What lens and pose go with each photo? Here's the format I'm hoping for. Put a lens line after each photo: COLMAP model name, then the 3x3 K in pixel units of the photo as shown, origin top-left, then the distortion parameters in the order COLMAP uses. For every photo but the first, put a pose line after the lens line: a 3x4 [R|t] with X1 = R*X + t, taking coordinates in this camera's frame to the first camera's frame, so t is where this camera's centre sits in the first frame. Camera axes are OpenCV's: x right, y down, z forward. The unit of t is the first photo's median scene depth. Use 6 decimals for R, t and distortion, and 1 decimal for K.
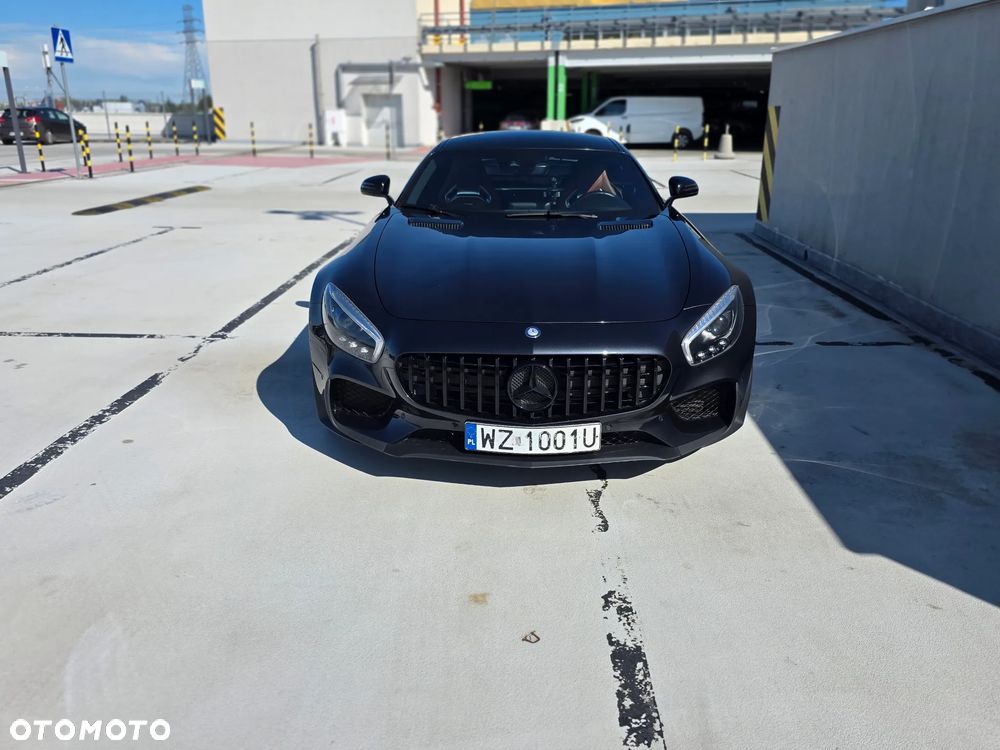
lens RADIAL K [[816.4, 0, 504.7], [0, 816.4, 366.4], [0, 0, 1]] dist [0.077993, -0.081406]
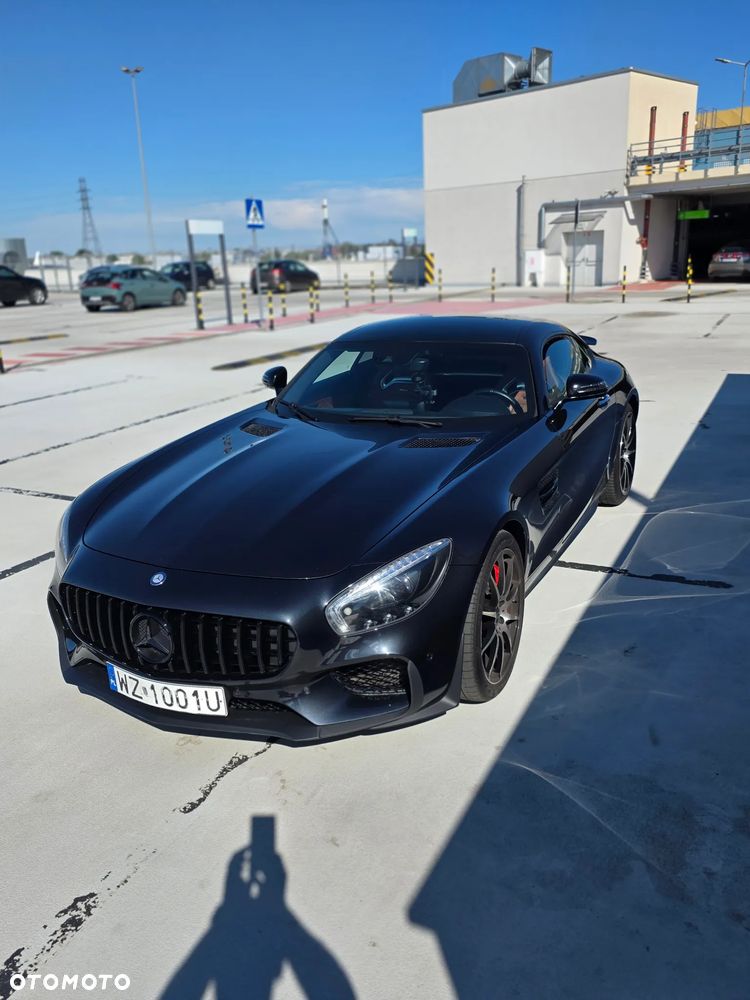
lens RADIAL K [[816.4, 0, 375.0], [0, 816.4, 500.0], [0, 0, 1]] dist [0.077993, -0.081406]
pose [[0.905269, 0.086394, -0.415963, 0.120432], [-0.085566, 0.996118, 0.020672, -0.032422], [0.416134, 0.016879, 0.909147, 0.047447]]
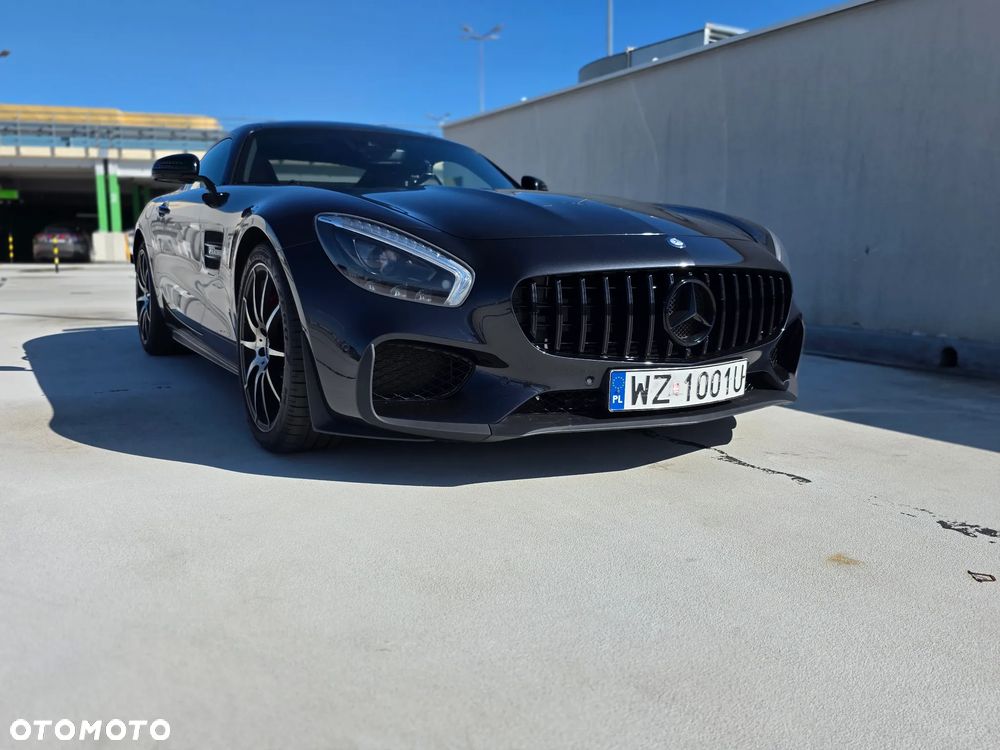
lens RADIAL K [[816.4, 0, 504.7], [0, 816.4, 366.4], [0, 0, 1]] dist [0.077993, -0.081406]
pose [[0.851487, -0.071312, 0.519505, -0.095632], [0.152828, 0.981449, -0.115767, 0.025569], [-0.501612, 0.177969, 0.846589, 0.085487]]
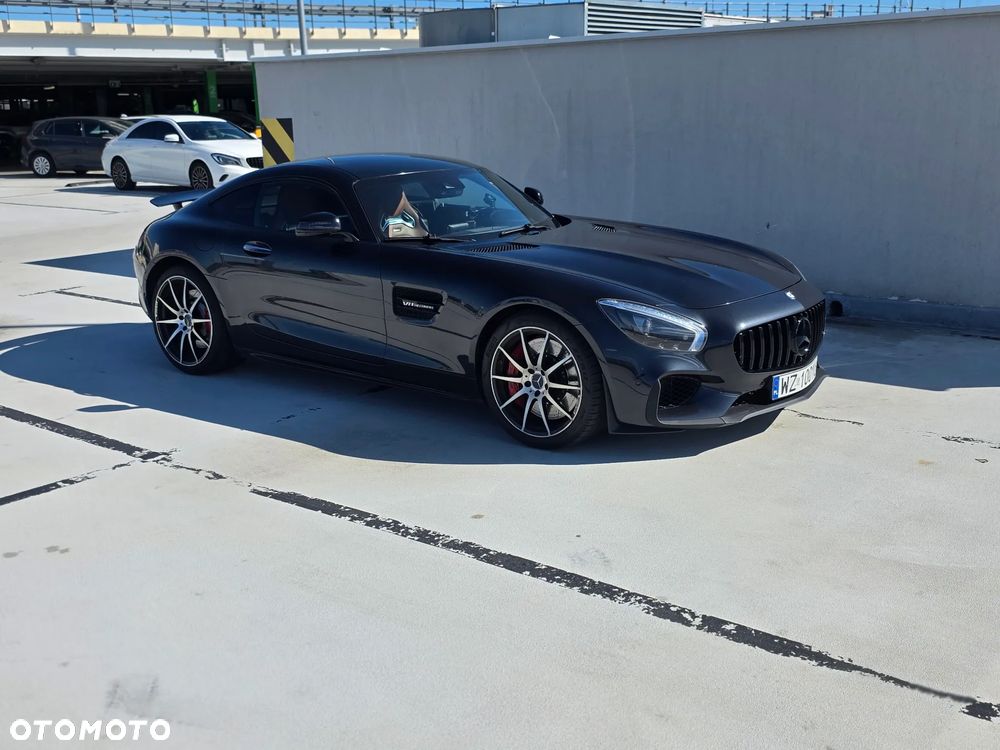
lens RADIAL K [[1088.2, 0, 500.0], [0, 1088.2, 375.0], [0, 0, 1]] dist [0.116695, -0.005851]
pose [[0.601788, -0.211979, 0.770011, -0.302445], [0.264159, 0.962699, 0.058576, -0.027094], [-0.753705, 0.168155, 0.635337, 0.050100]]
